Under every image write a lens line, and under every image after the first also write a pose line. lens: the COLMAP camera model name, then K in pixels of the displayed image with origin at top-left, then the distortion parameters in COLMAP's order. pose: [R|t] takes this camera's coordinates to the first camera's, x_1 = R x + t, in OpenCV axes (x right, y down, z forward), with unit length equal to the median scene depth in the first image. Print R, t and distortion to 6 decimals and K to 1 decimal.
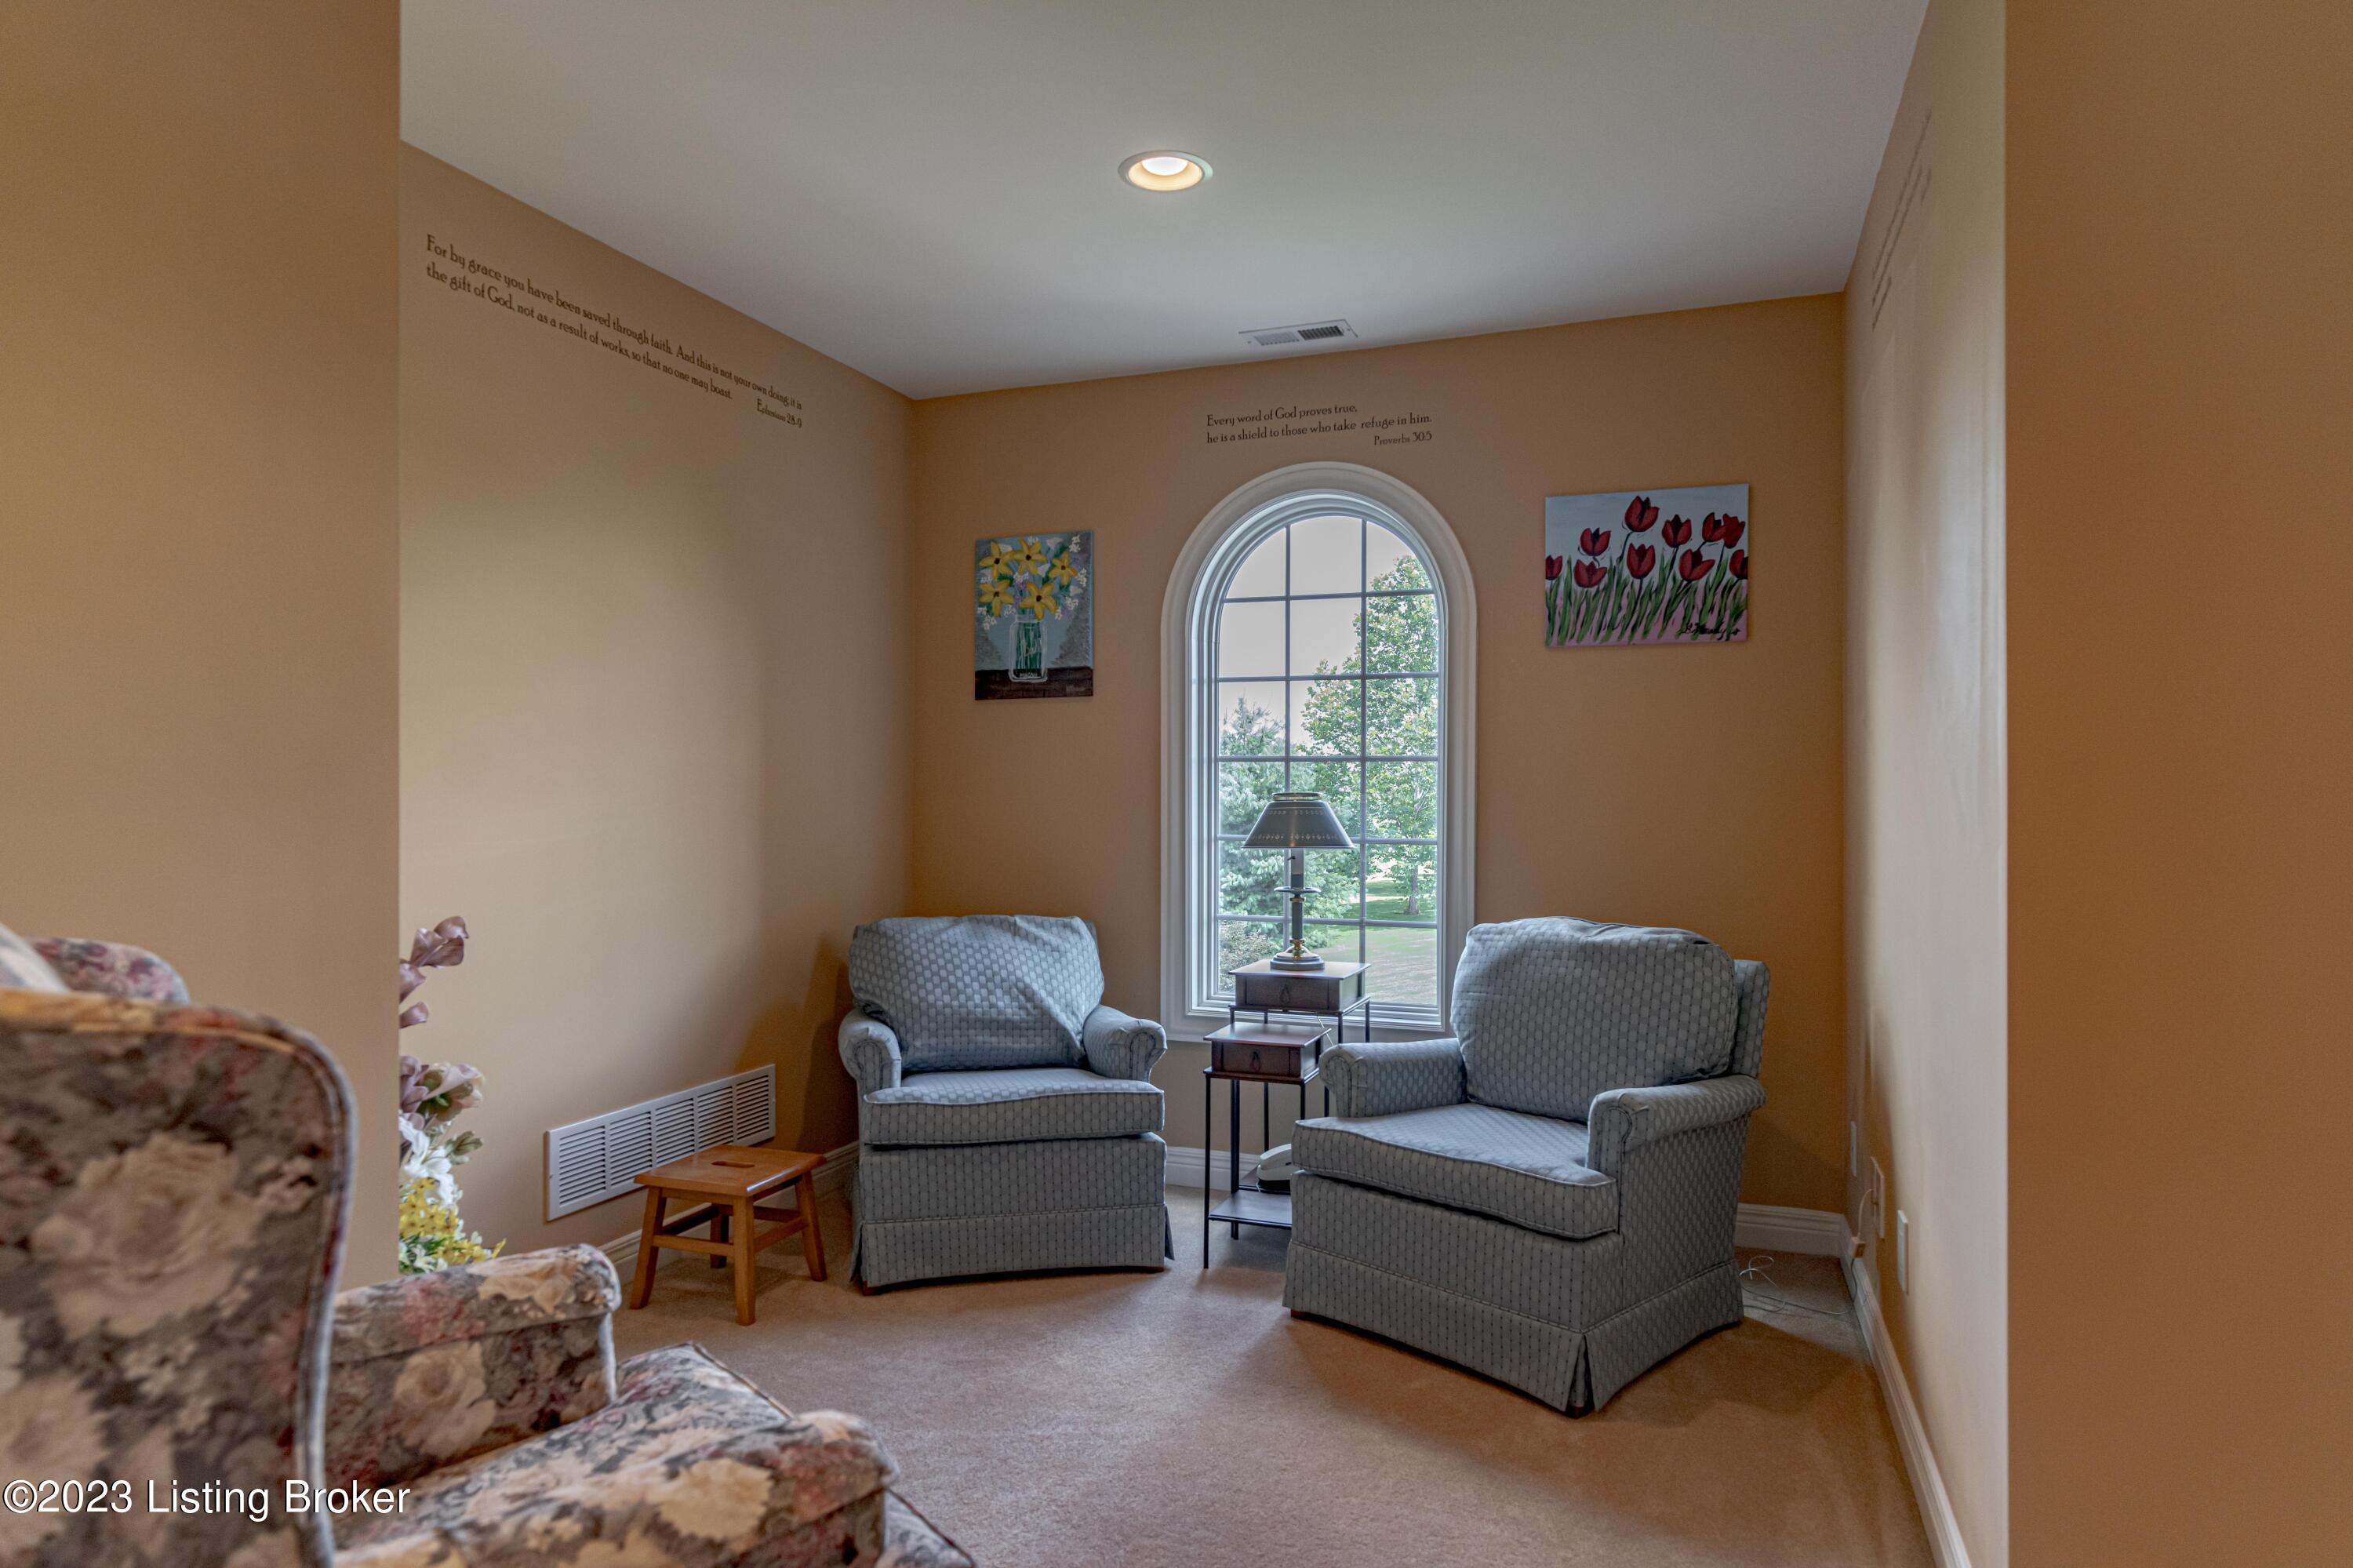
lens RADIAL K [[1412.9, 0, 1164.1], [0, 1412.9, 782.5], [0, 0, 1]] dist [0.008749, -0.001703]
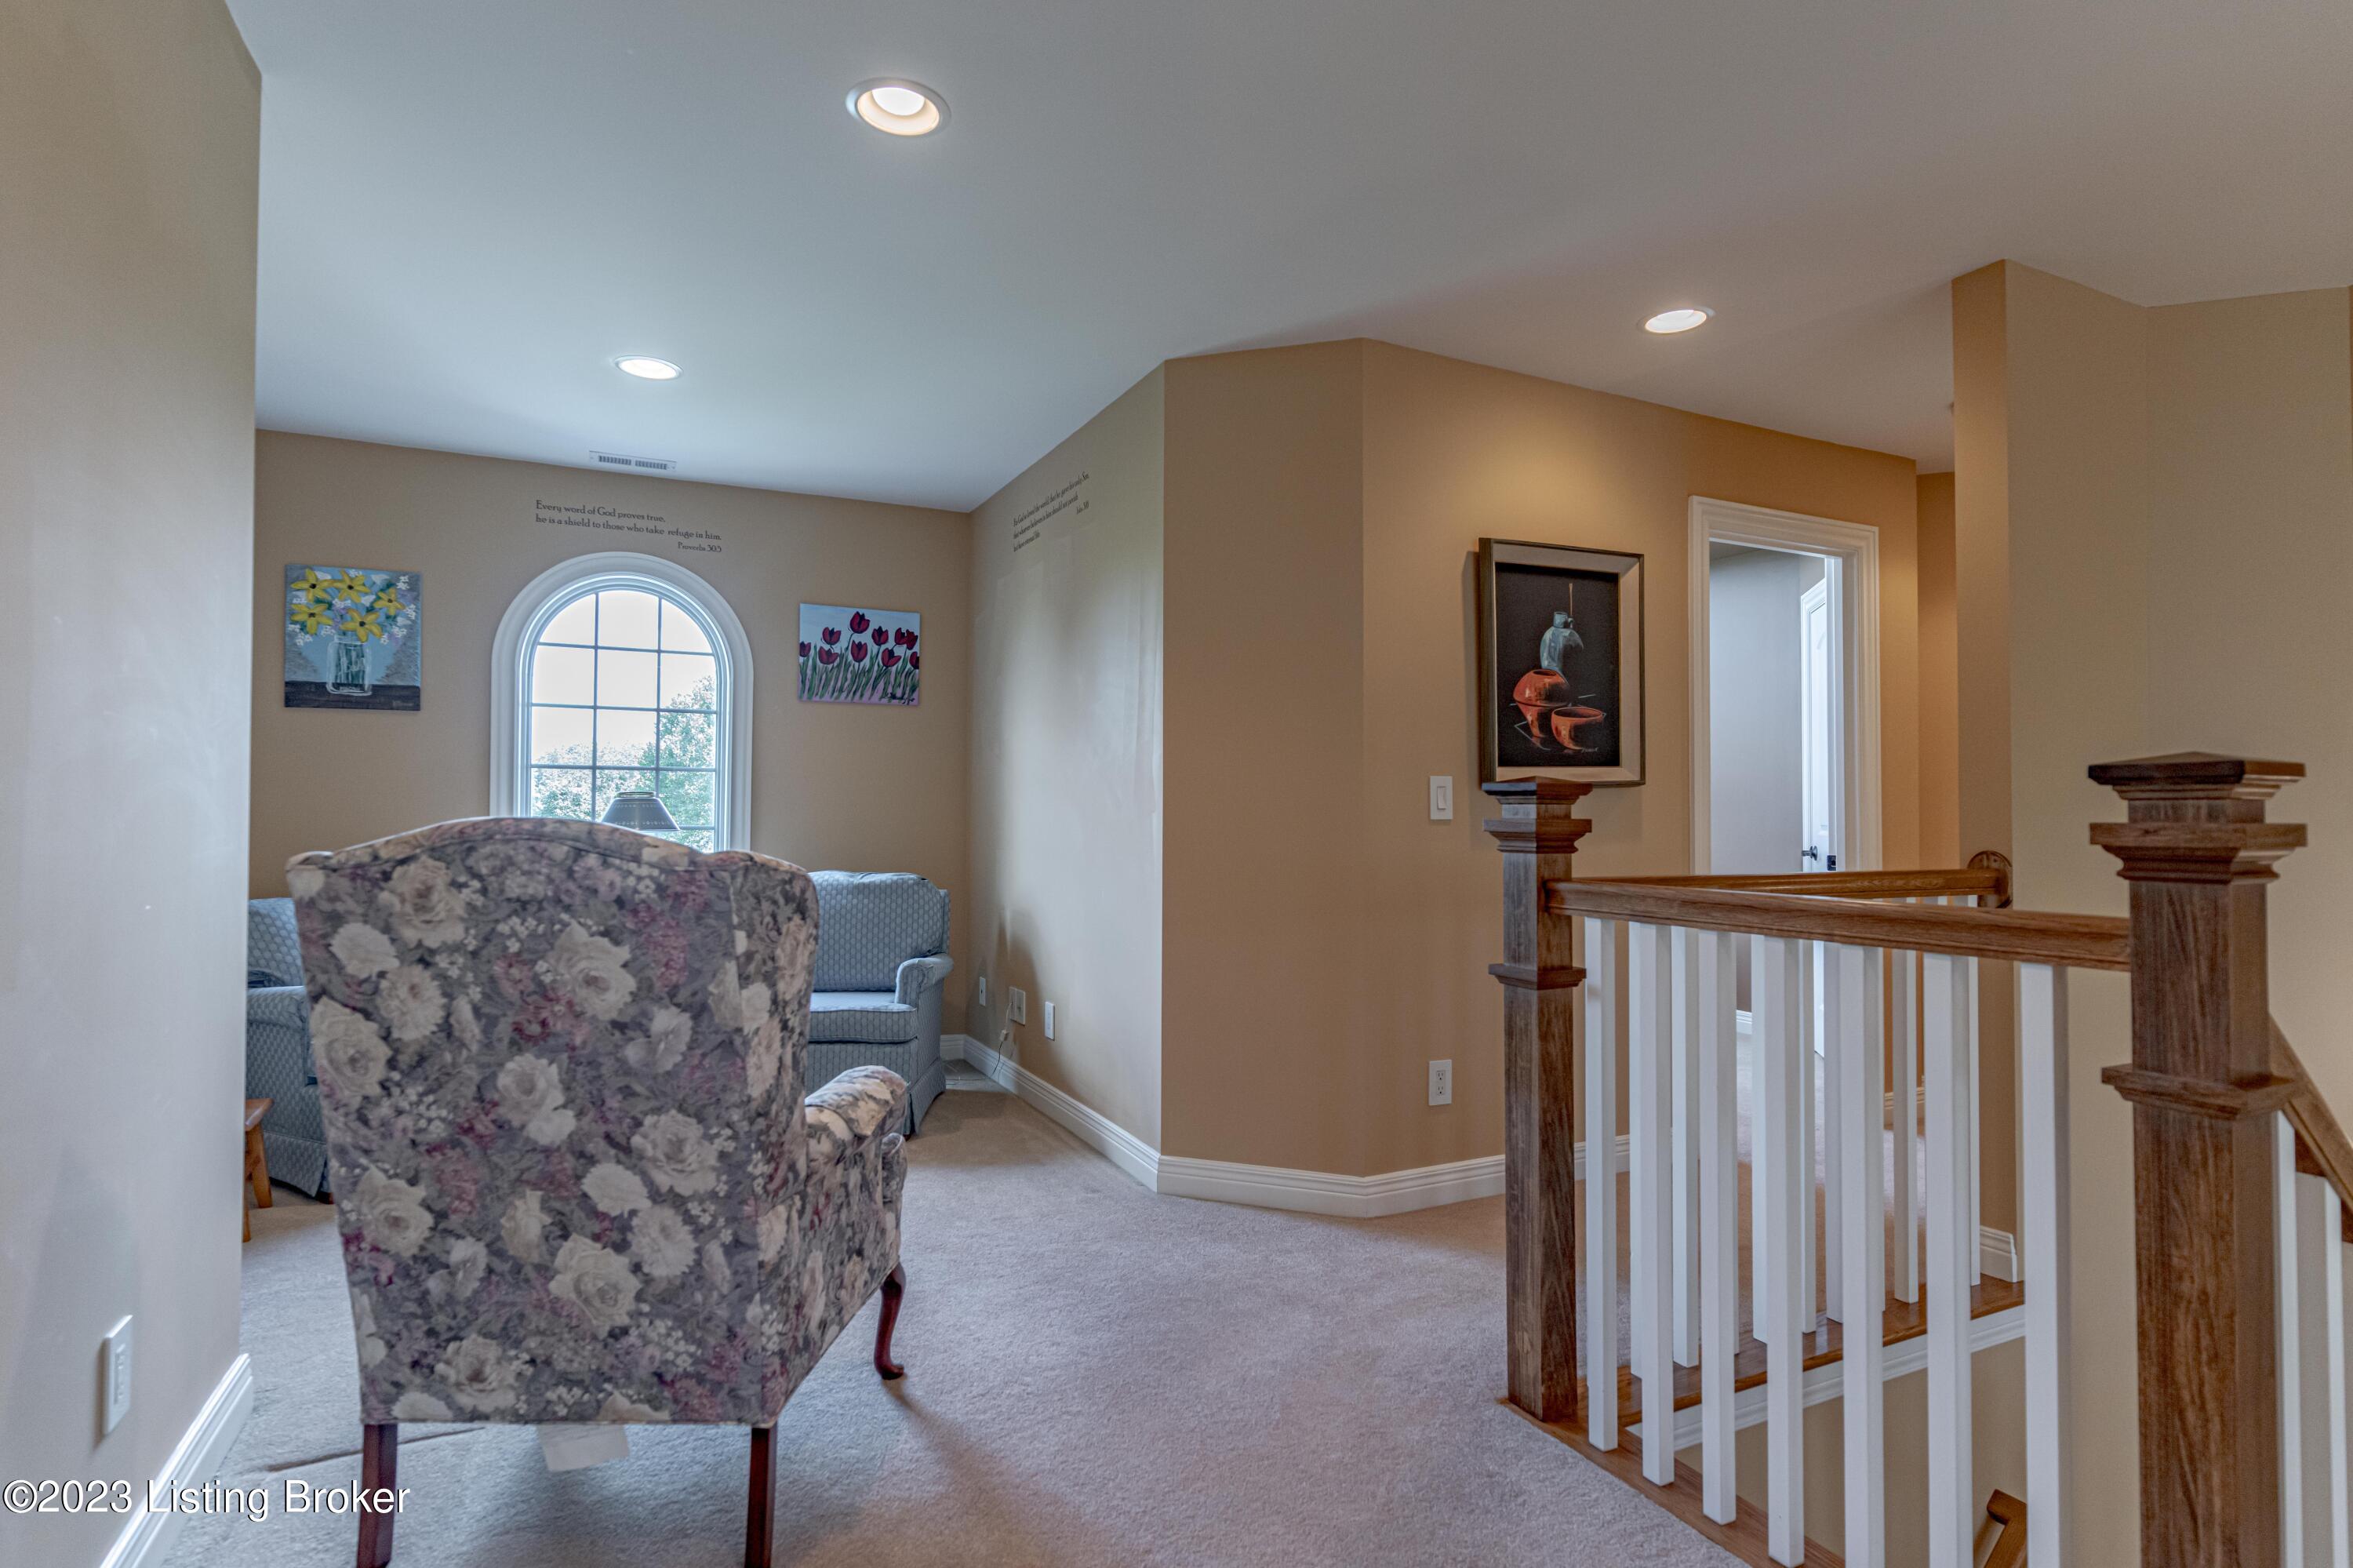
lens RADIAL K [[1133.2, 0, 1189.0], [0, 1133.2, 786.0], [0, 0, 1]] dist [0.009632, -0.000984]
pose [[0.681336, 0.016361, 0.731788, -0.337305], [-0.009200, 0.999863, -0.013790, 0.011375], [-0.731913, 0.002663, 0.681393, -0.154727]]
